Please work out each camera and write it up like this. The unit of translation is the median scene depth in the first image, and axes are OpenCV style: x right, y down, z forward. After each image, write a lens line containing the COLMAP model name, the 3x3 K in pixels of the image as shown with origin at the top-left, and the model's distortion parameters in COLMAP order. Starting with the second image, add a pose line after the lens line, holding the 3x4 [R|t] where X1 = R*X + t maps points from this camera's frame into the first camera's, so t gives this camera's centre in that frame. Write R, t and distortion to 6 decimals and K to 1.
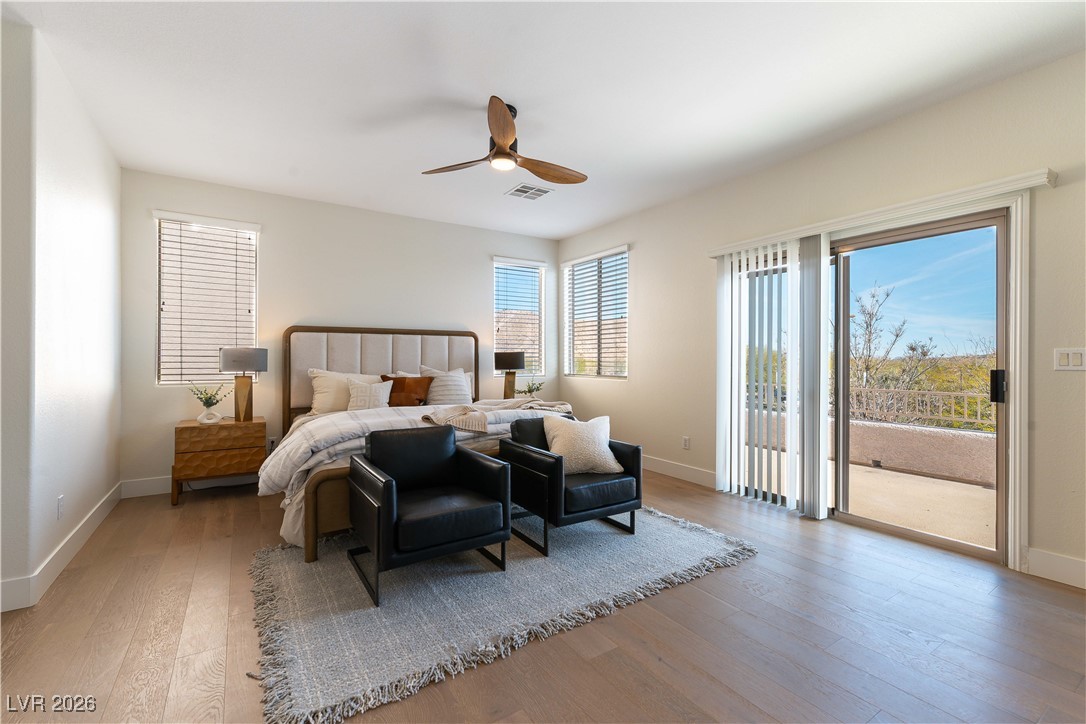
lens RADIAL K [[475.4, 0, 548.5], [0, 475.4, 358.0], [0, 0, 1]] dist [-0.000803, -0.000988]
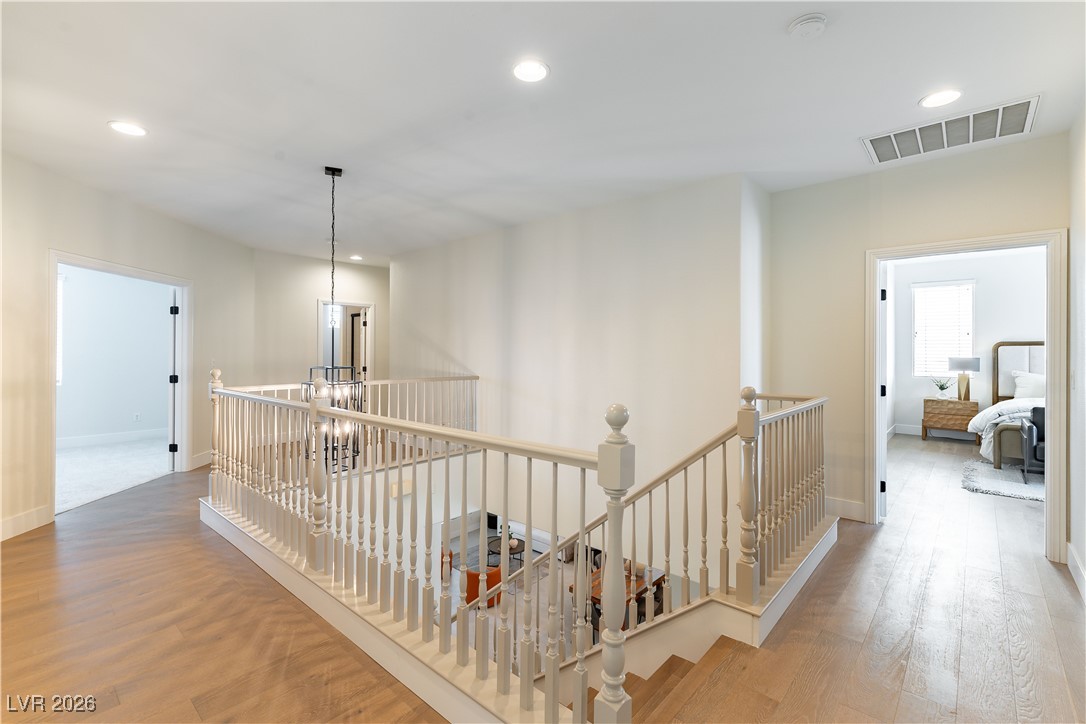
lens RADIAL K [[475.4, 0, 548.4], [0, 475.4, 350.1], [0, 0, 1]] dist [-0.000803, -0.000988]
pose [[0.258580, -0.003641, -0.965983, 0.664239], [0.002059, 0.999993, -0.003218, -0.048025], [0.965988, -0.001157, 0.258586, -0.943724]]
